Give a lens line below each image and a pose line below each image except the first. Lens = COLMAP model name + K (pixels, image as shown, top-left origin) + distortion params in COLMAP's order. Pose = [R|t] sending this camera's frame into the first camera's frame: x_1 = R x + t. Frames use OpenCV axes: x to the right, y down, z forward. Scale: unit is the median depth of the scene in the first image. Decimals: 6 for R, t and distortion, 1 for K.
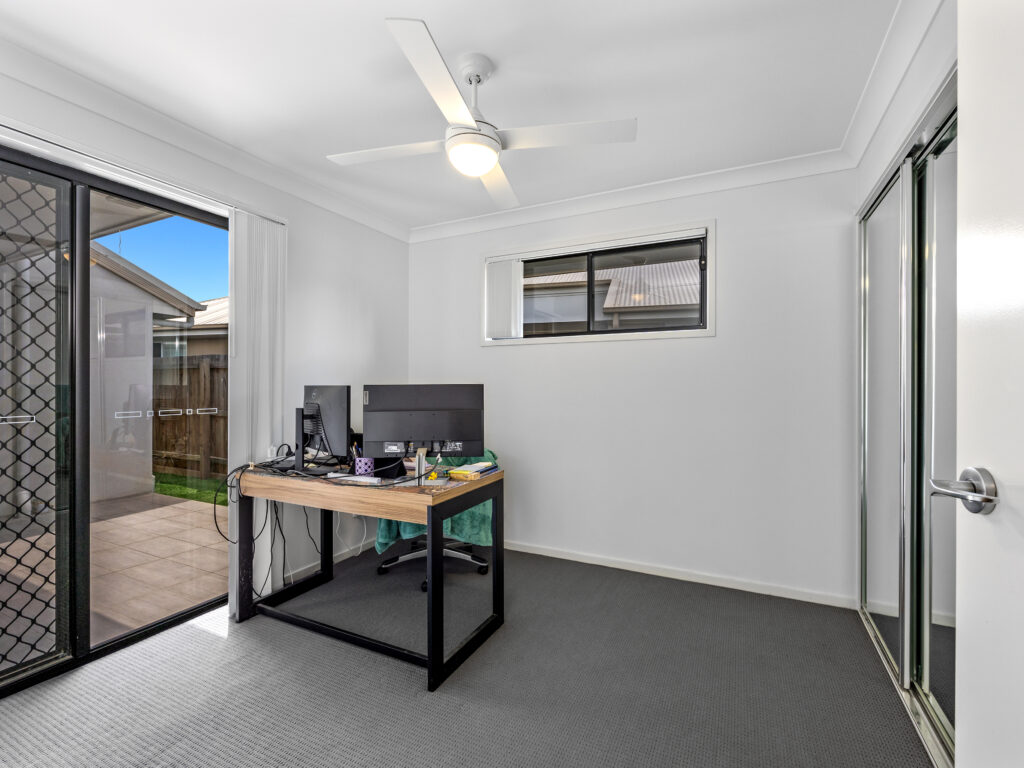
lens RADIAL K [[461.6, 0, 512.0], [0, 461.6, 384.0], [0, 0, 1]] dist [-0.000152, 0.000329]
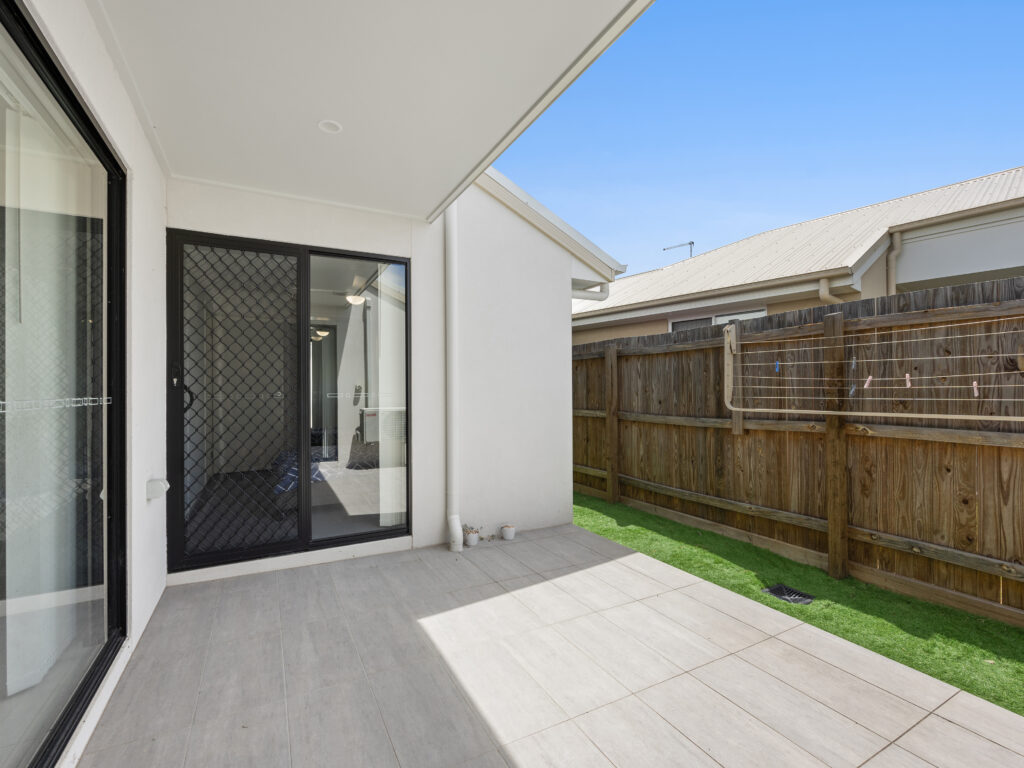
lens RADIAL K [[461.6, 0, 512.0], [0, 461.6, 384.0], [0, 0, 1]] dist [-0.000152, 0.000329]
pose [[0.812511, -0.014263, -0.582772, -0.356650], [0.007365, 0.999872, -0.014203, 0.020585], [0.582900, 0.007248, 0.812512, 0.290508]]
